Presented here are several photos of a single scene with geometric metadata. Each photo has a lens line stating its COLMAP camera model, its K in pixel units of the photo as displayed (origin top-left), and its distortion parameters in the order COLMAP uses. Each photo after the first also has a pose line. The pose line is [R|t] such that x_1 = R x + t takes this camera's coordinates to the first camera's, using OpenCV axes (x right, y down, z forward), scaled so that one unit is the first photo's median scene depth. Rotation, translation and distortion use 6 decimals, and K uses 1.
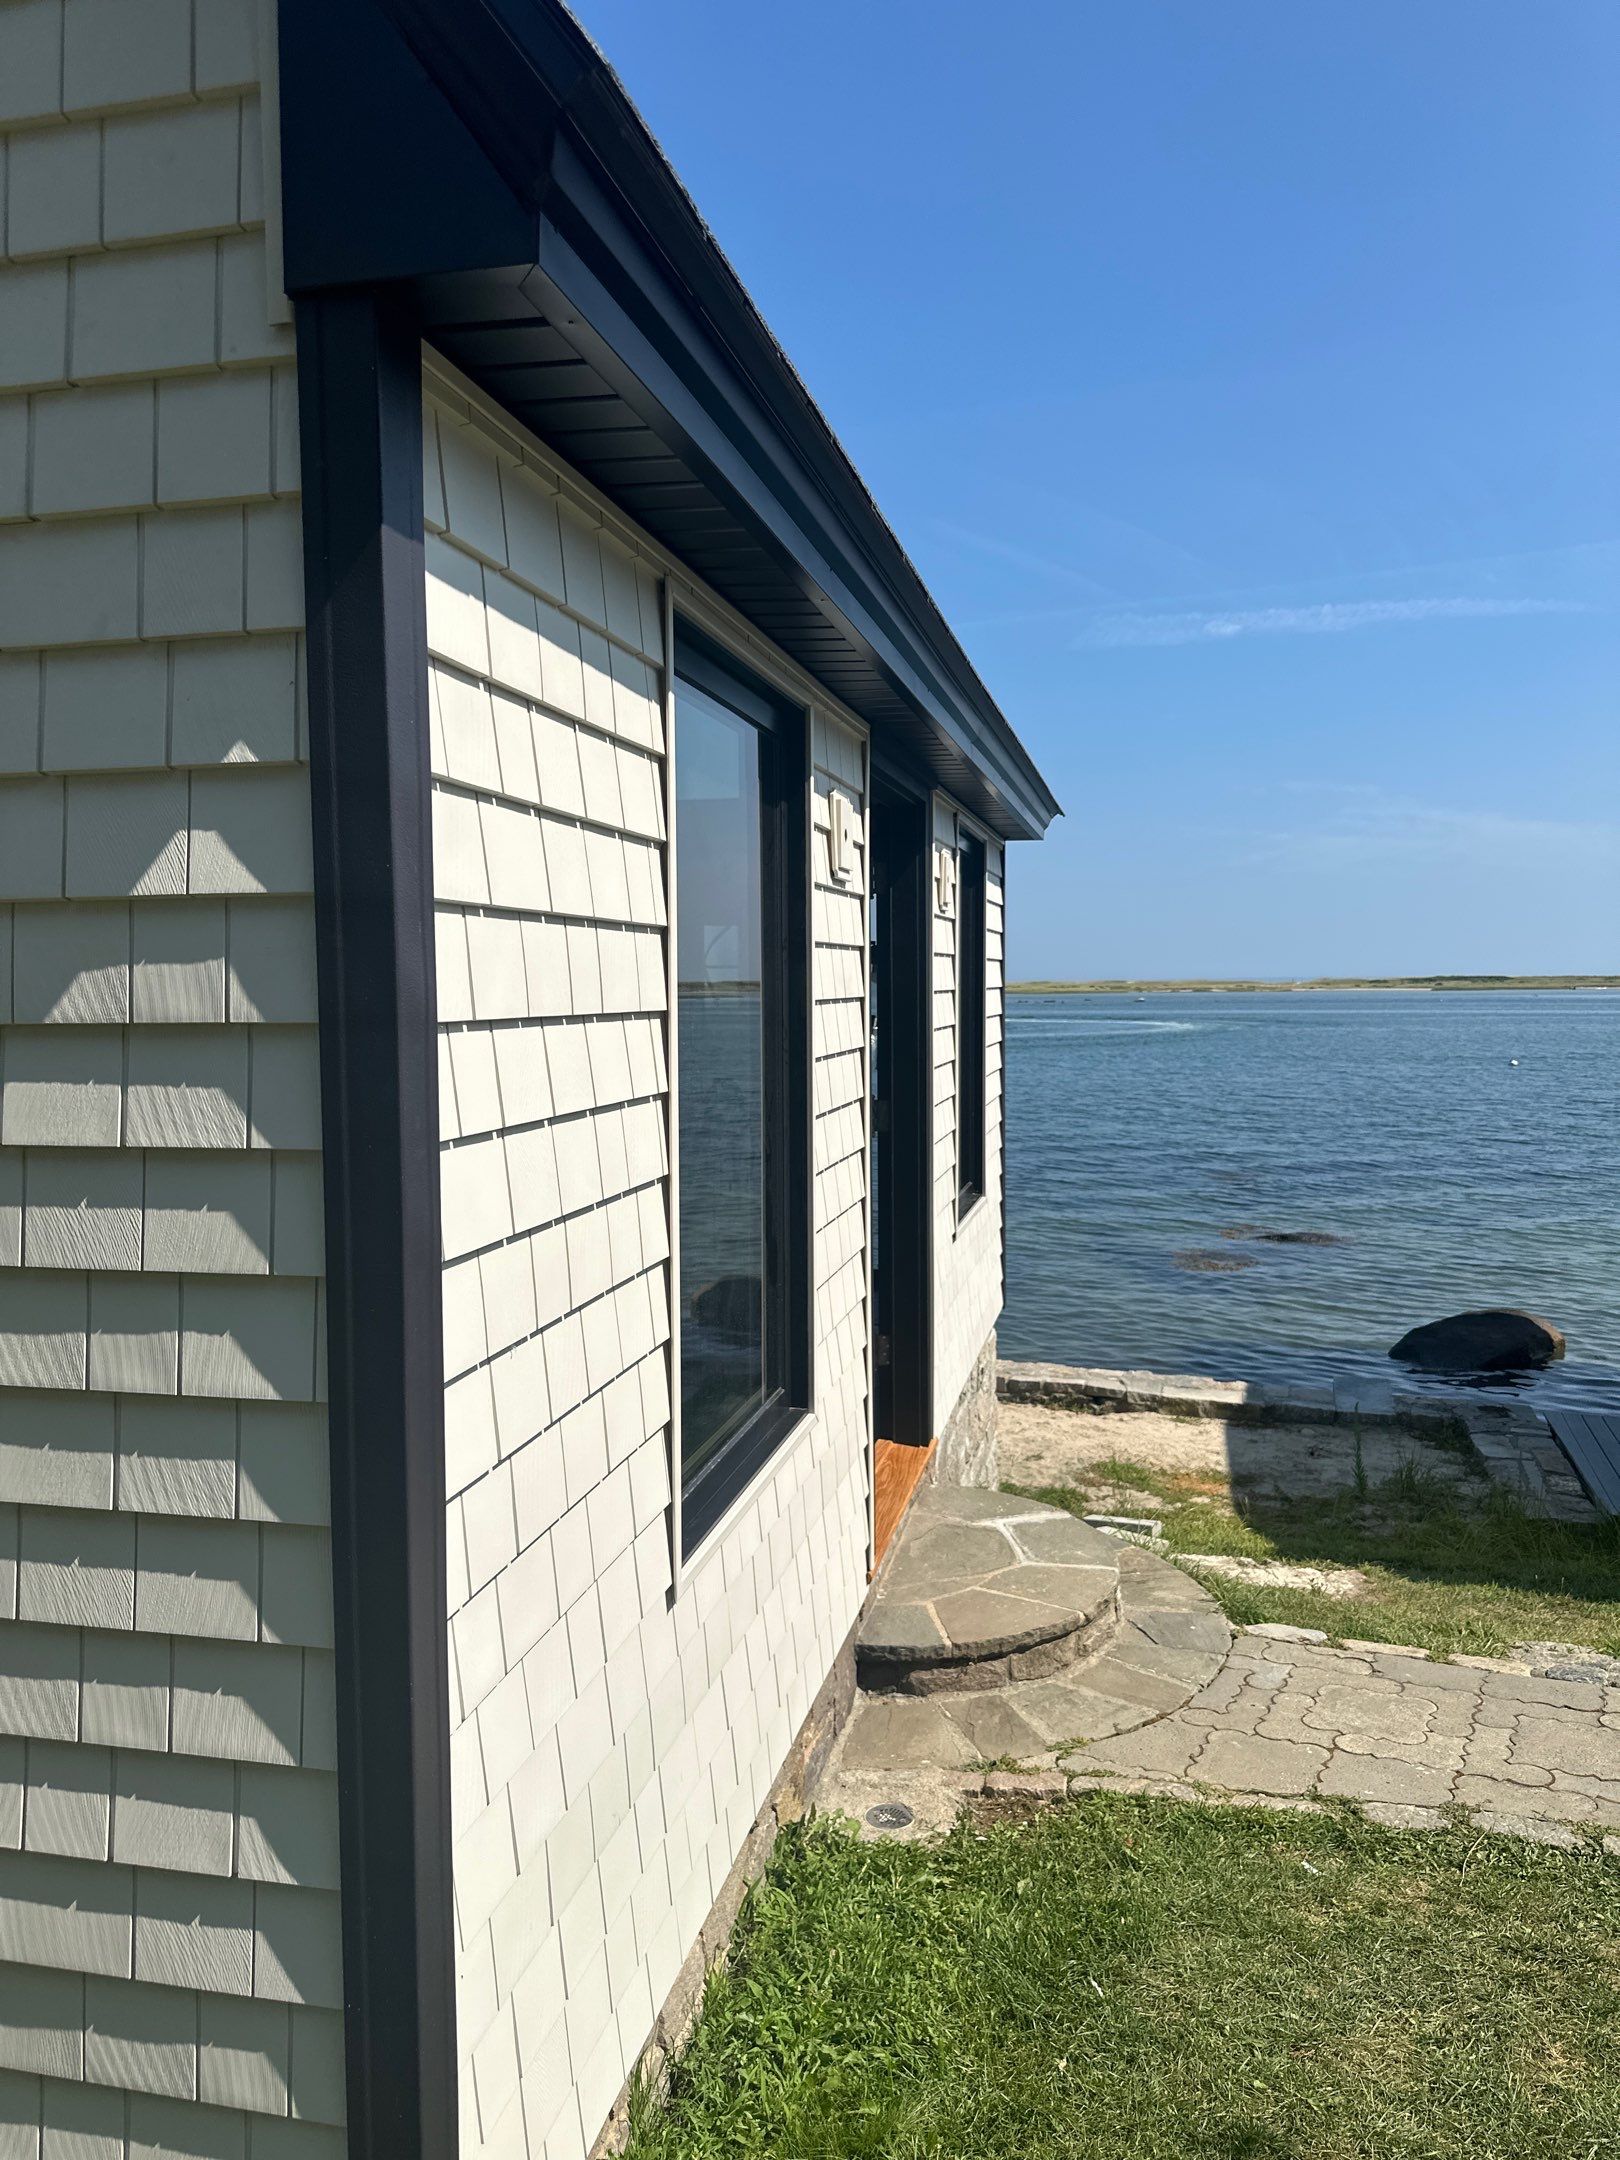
lens RADIAL K [[1615.9, 0, 810.0], [0, 1615.9, 1080.0], [0, 0, 1]] dist [-0.010397, -0.004017]
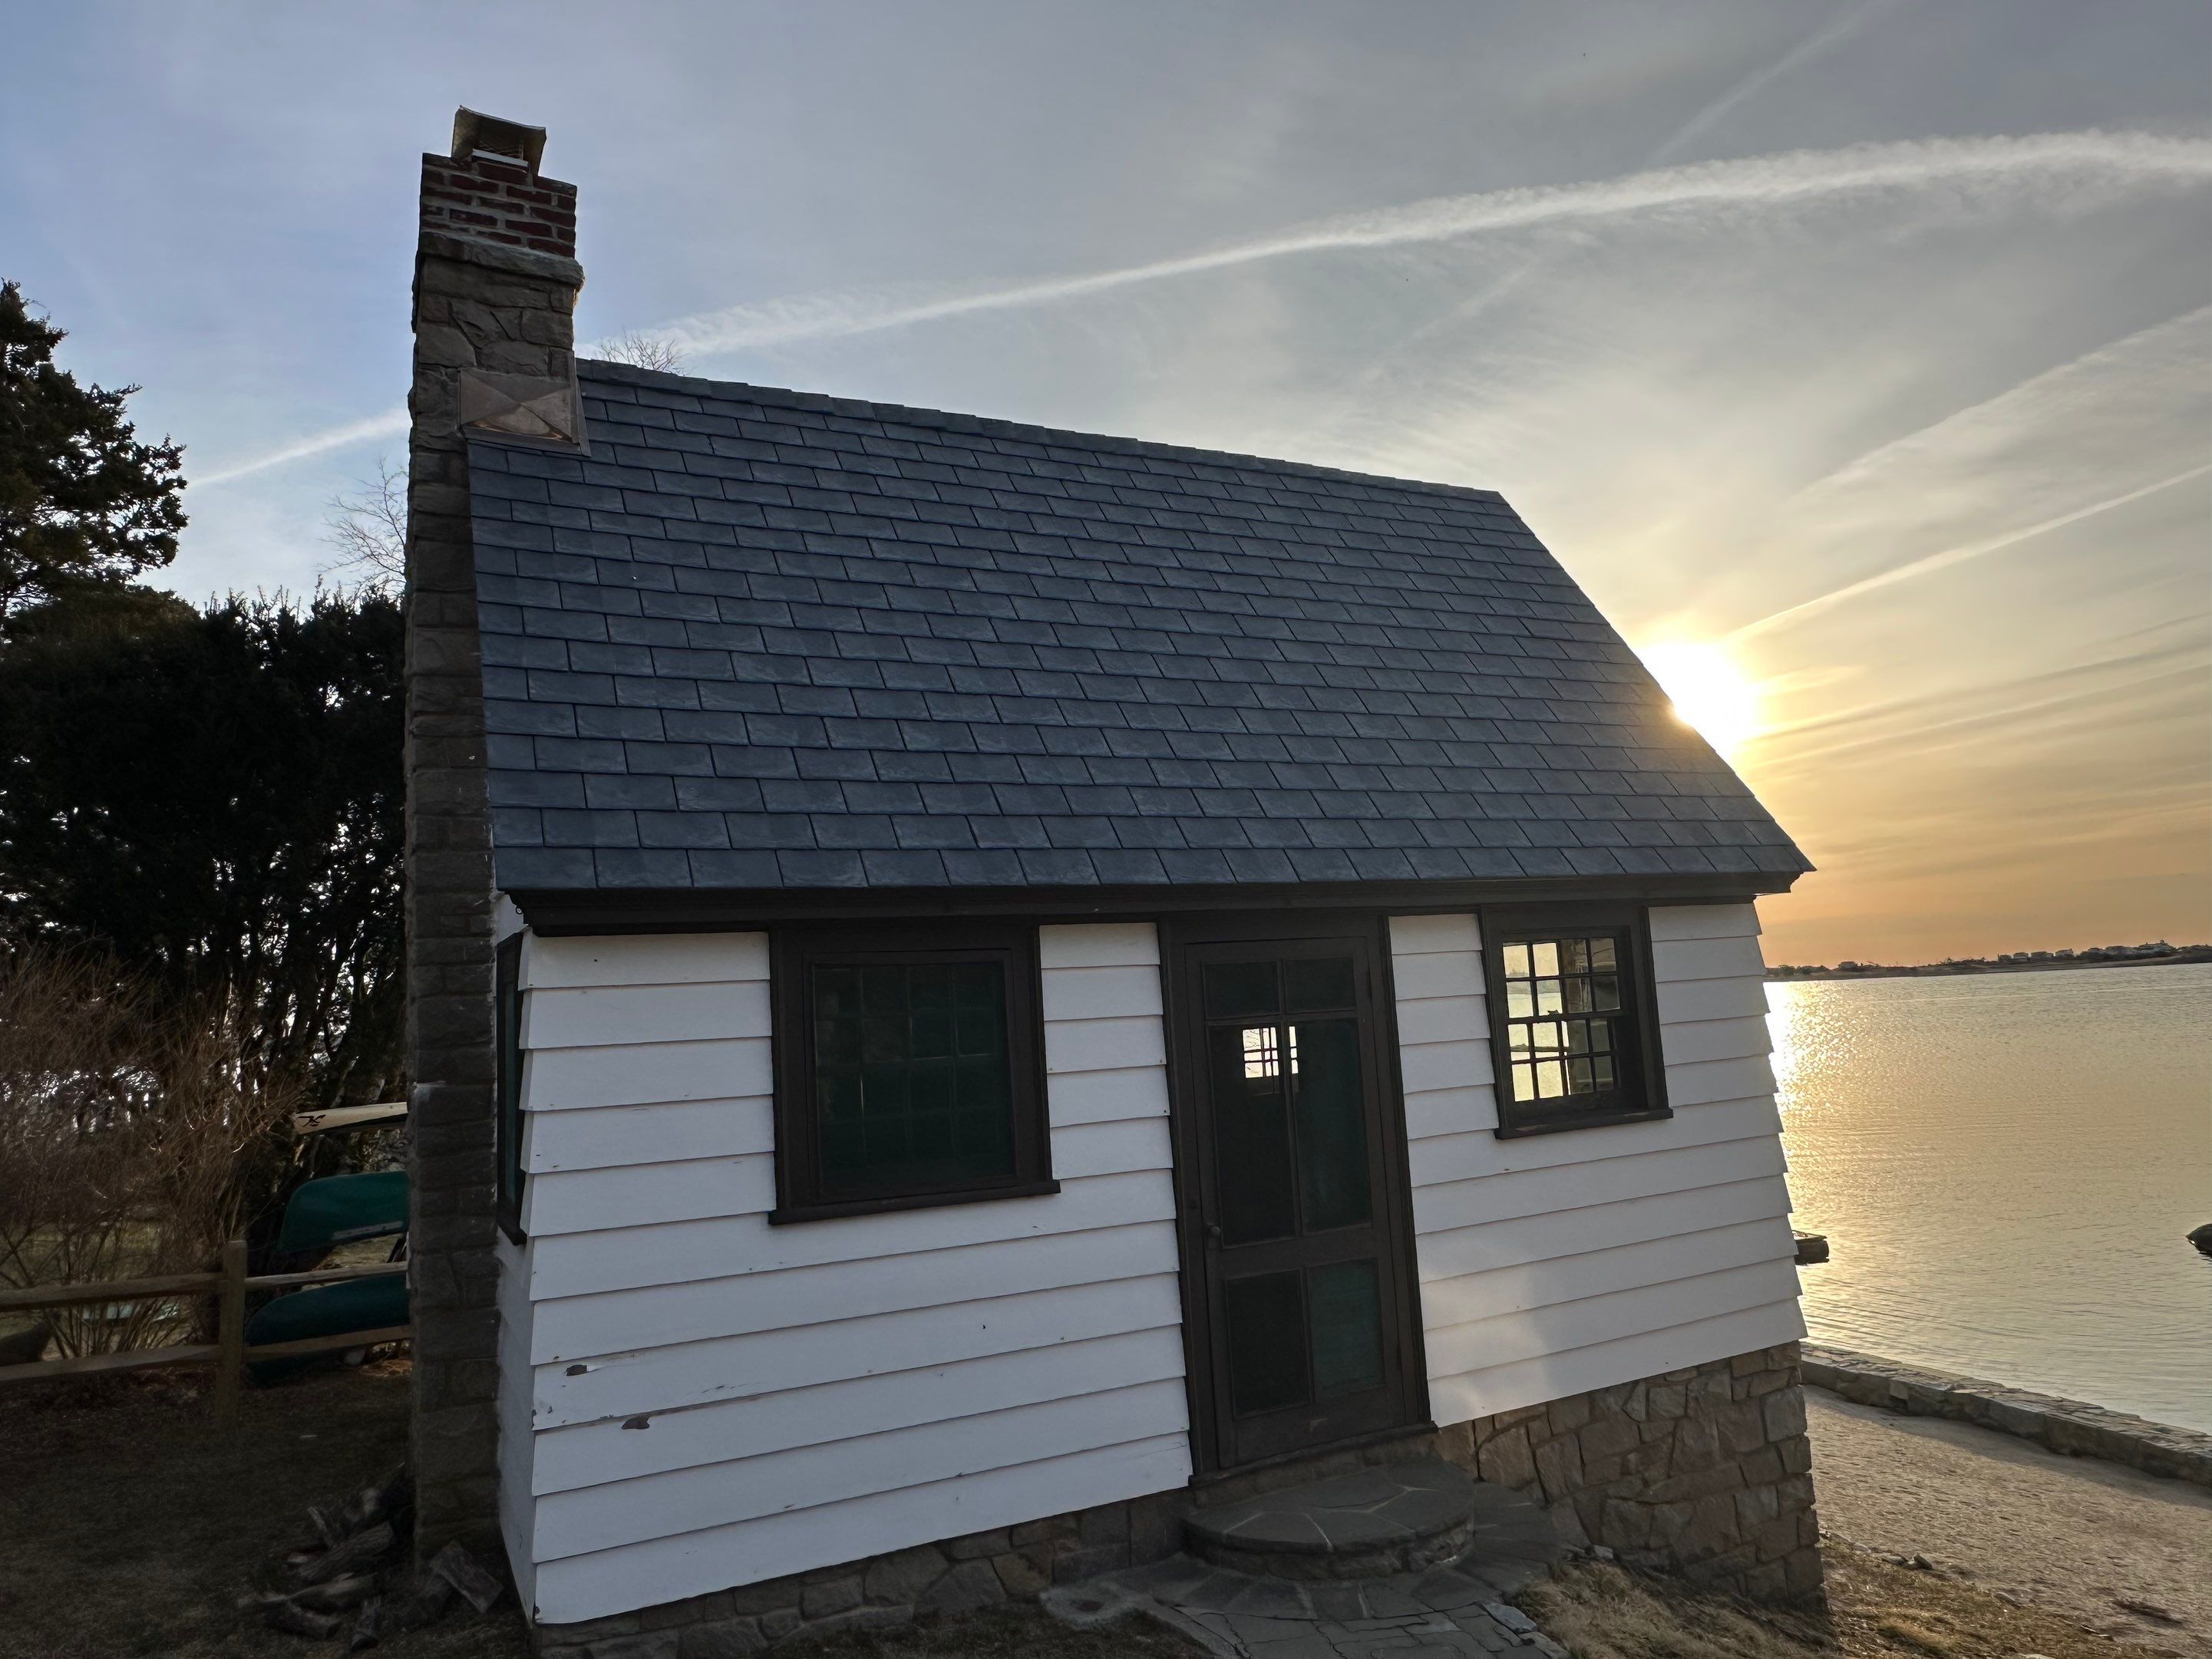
lens RADIAL K [[1421.7, 0, 1100.7], [0, 1421.7, 803.2], [0, 0, 1]] dist [0.001242, -0.000105]
pose [[0.624356, -0.115042, -0.772622, 1.168755], [-0.002171, 0.988836, -0.148991, -0.126127], [0.781137, 0.094701, 0.617136, 0.040074]]
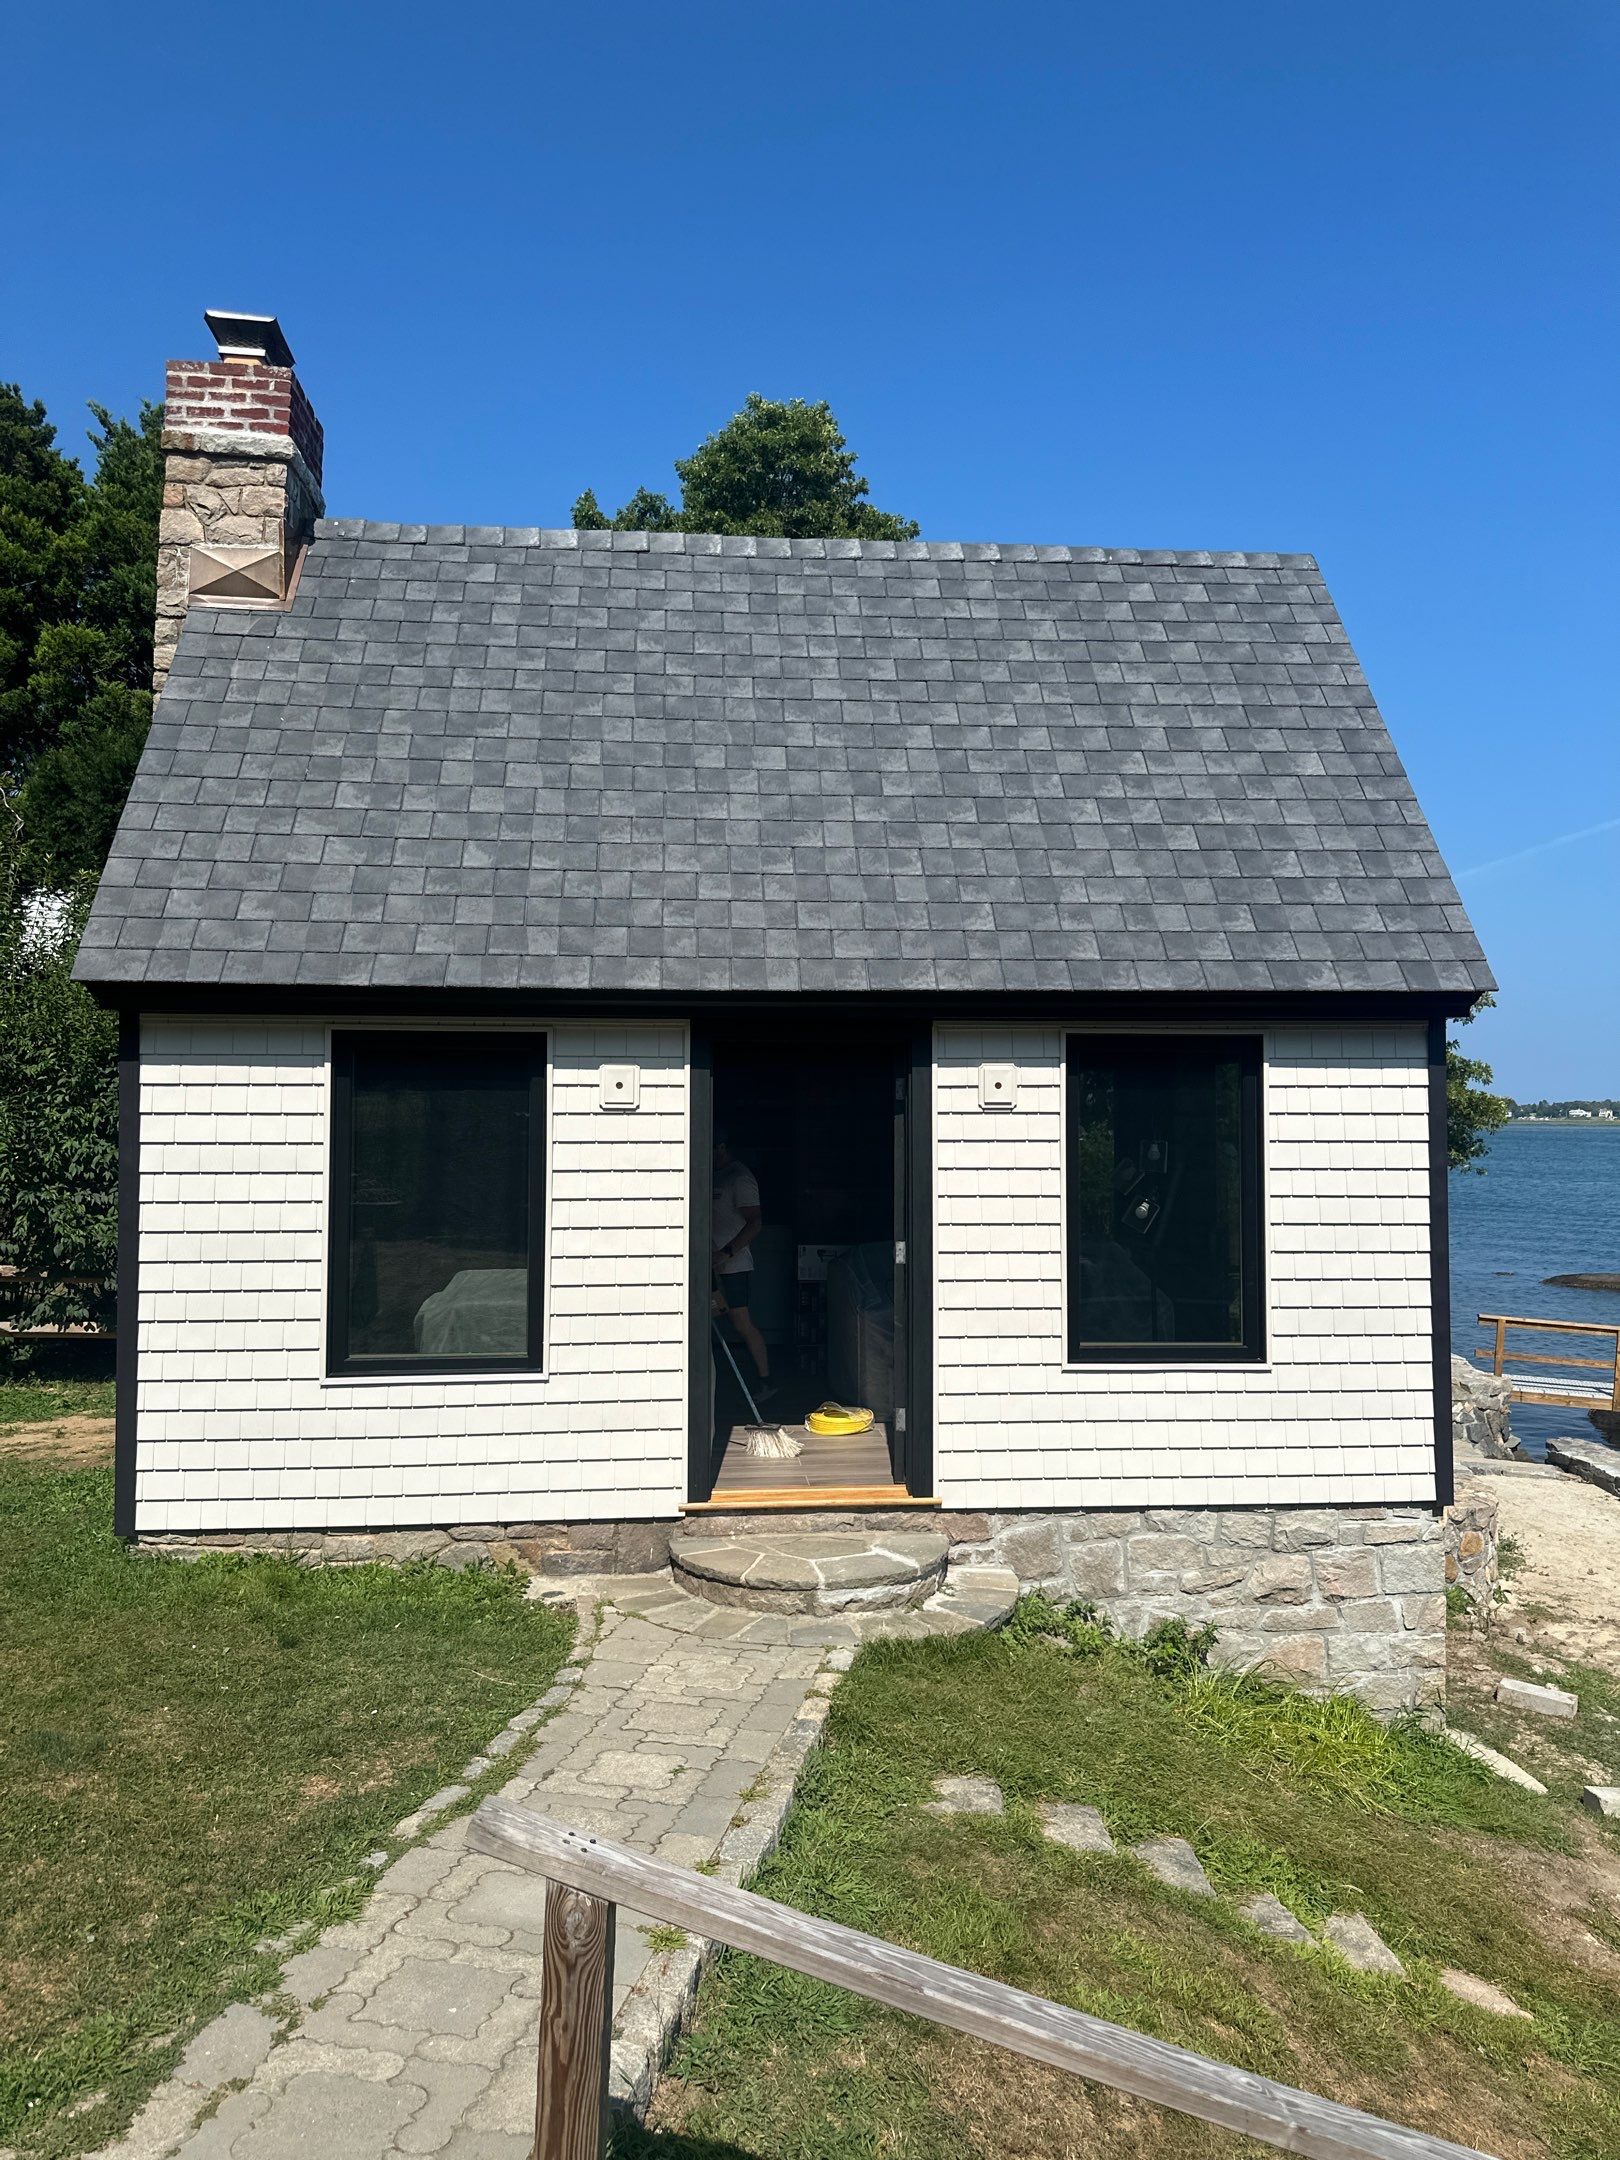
lens RADIAL K [[1615.9, 0, 810.0], [0, 1615.9, 1080.0], [0, 0, 1]] dist [-0.010397, -0.004017]
pose [[0.286359, 0.000561, -0.958122, 1.865428], [-0.070121, 0.997330, -0.020373, -0.136496], [0.955553, 0.073018, 0.285634, 0.641304]]
